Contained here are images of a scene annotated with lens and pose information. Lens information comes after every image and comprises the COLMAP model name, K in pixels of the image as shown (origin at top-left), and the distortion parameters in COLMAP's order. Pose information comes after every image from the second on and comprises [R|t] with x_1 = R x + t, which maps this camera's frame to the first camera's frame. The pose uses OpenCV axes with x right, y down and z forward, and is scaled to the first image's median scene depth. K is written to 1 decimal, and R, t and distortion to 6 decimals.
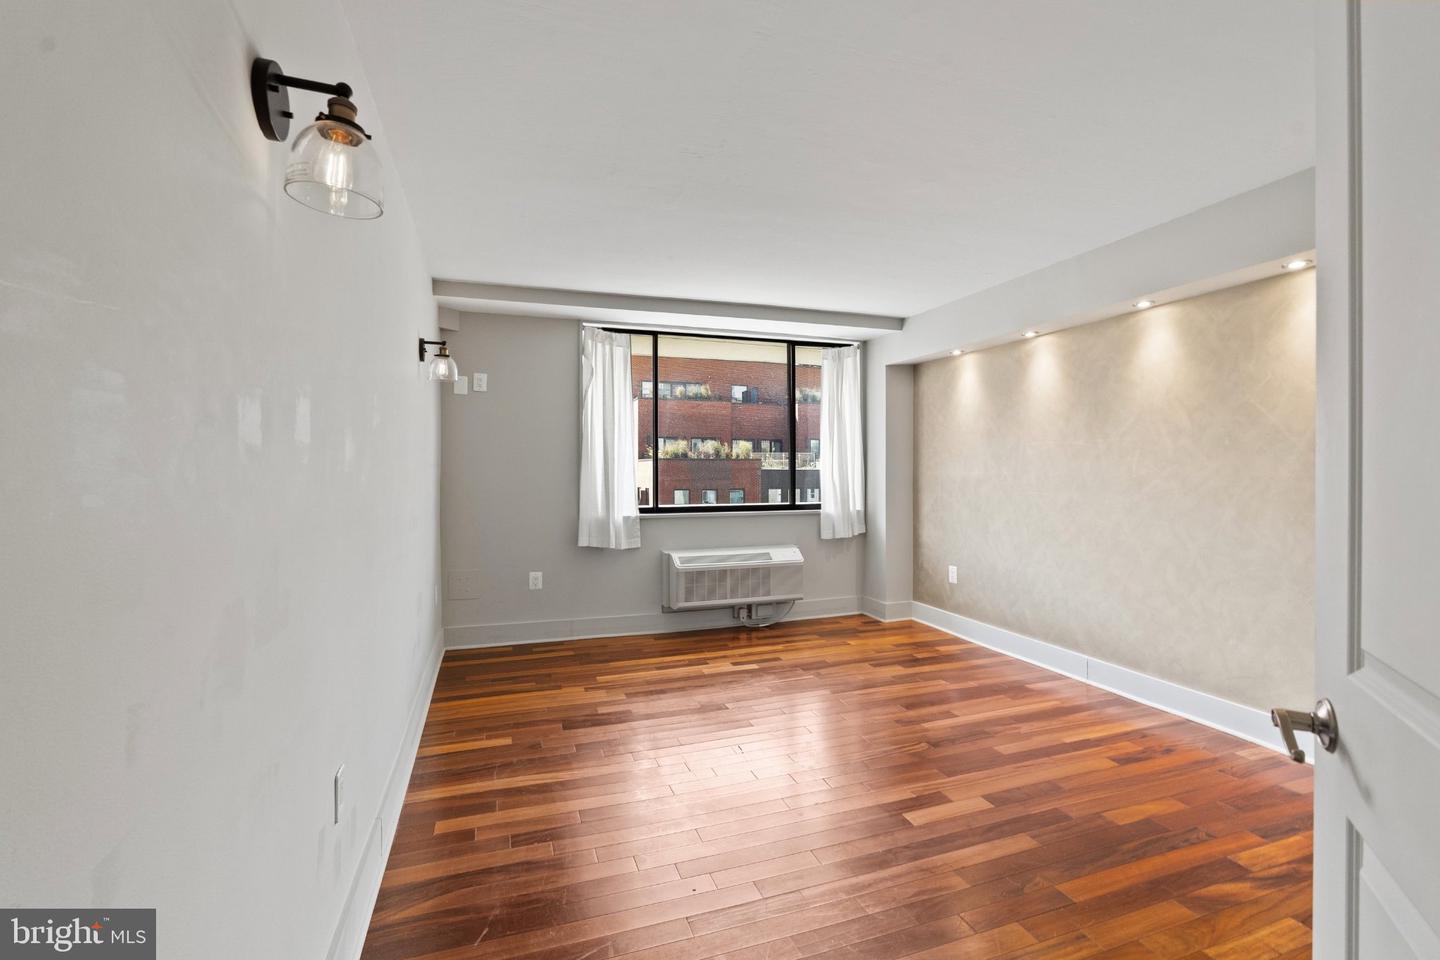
lens RADIAL K [[638.2, 0, 721.8], [0, 638.2, 465.4], [0, 0, 1]] dist [-0.001502, -0.000177]
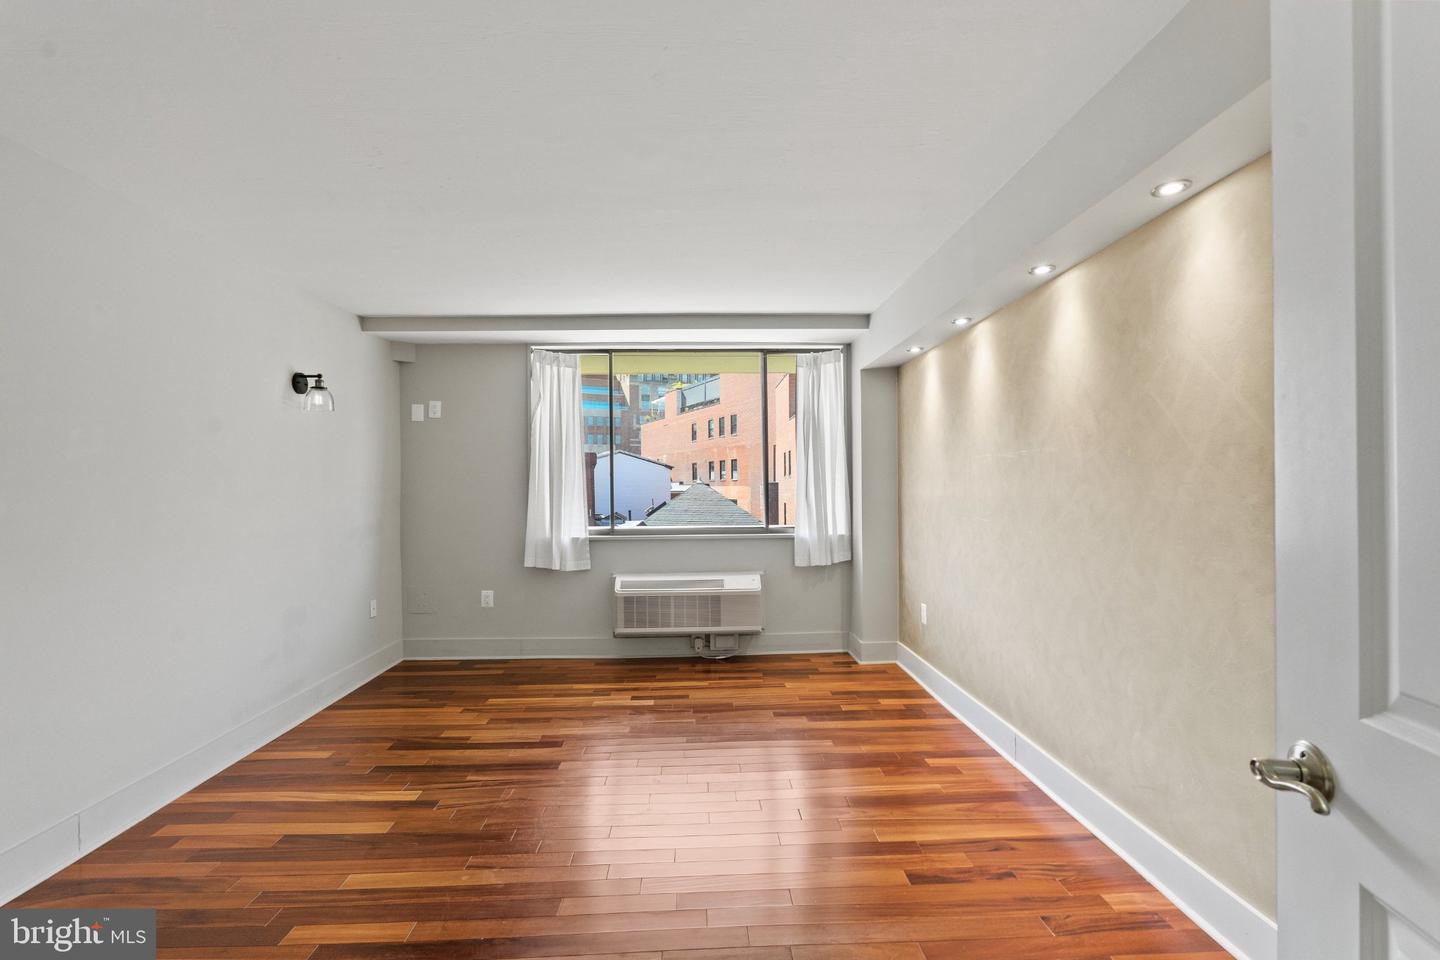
lens RADIAL K [[638.8, 0, 712.8], [0, 638.8, 479.1], [0, 0, 1]] dist [-0.002062, -0.000224]
pose [[0.954731, -0.009978, -0.297303, 0.357819], [0.008794, 0.999947, -0.005321, -0.004392], [0.297340, 0.002466, 0.954768, 0.117513]]
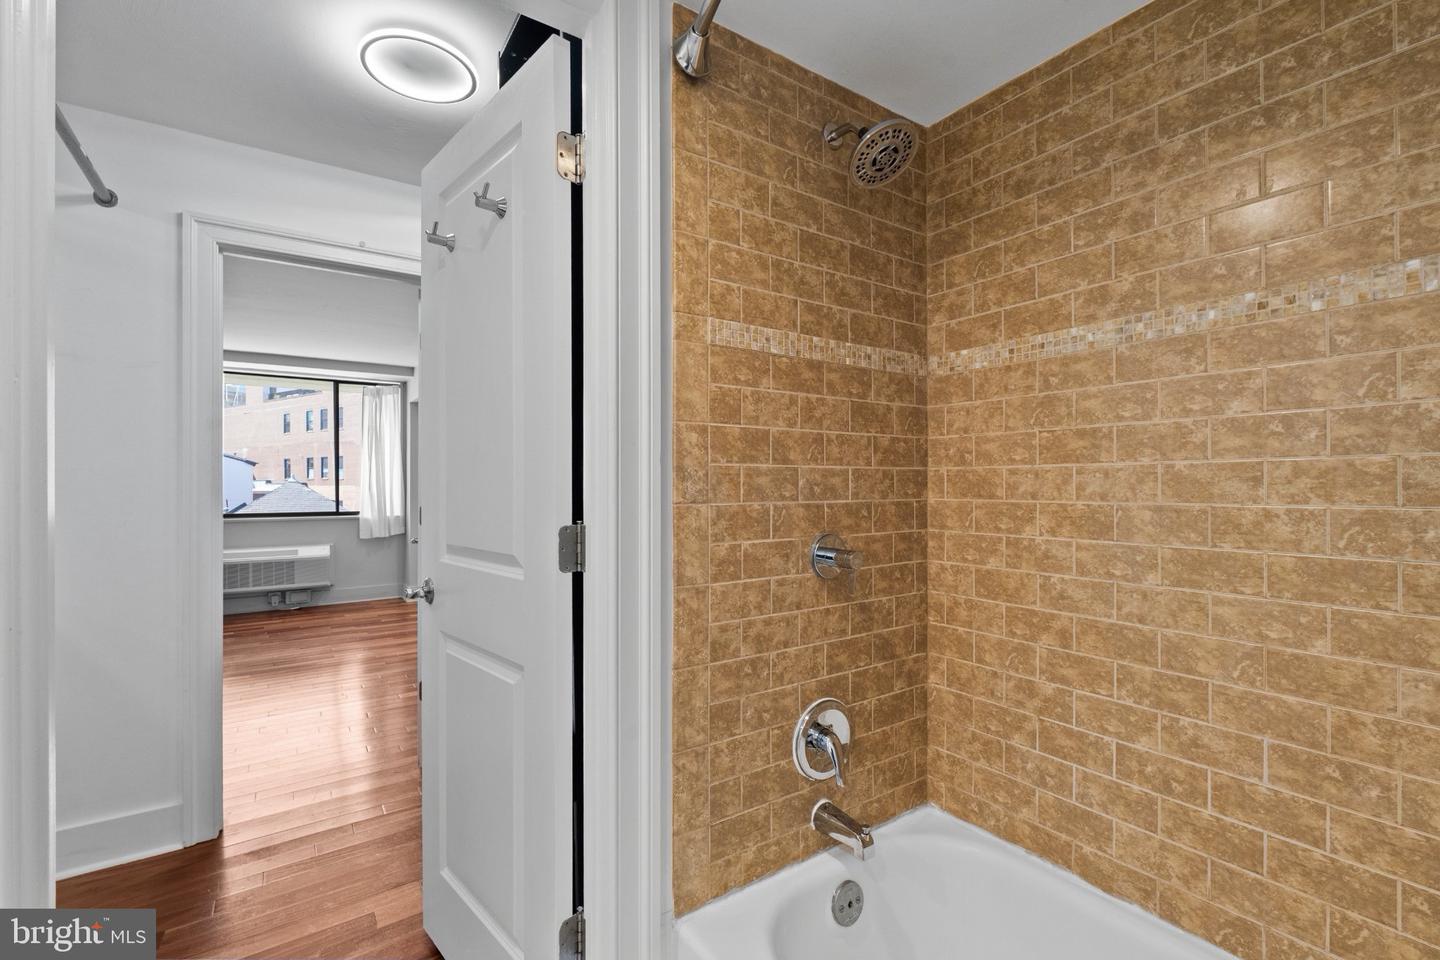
lens RADIAL K [[630.8, 0, 717.4], [0, 630.8, 483.5], [0, 0, 1]] dist [-0.004112, -0.000189]
pose [[0.964513, -0.002003, 0.264028, 0.576716], [0.001208, 0.999994, 0.003172, 0.003817], [-0.264033, -0.002741, 0.964510, -0.432817]]
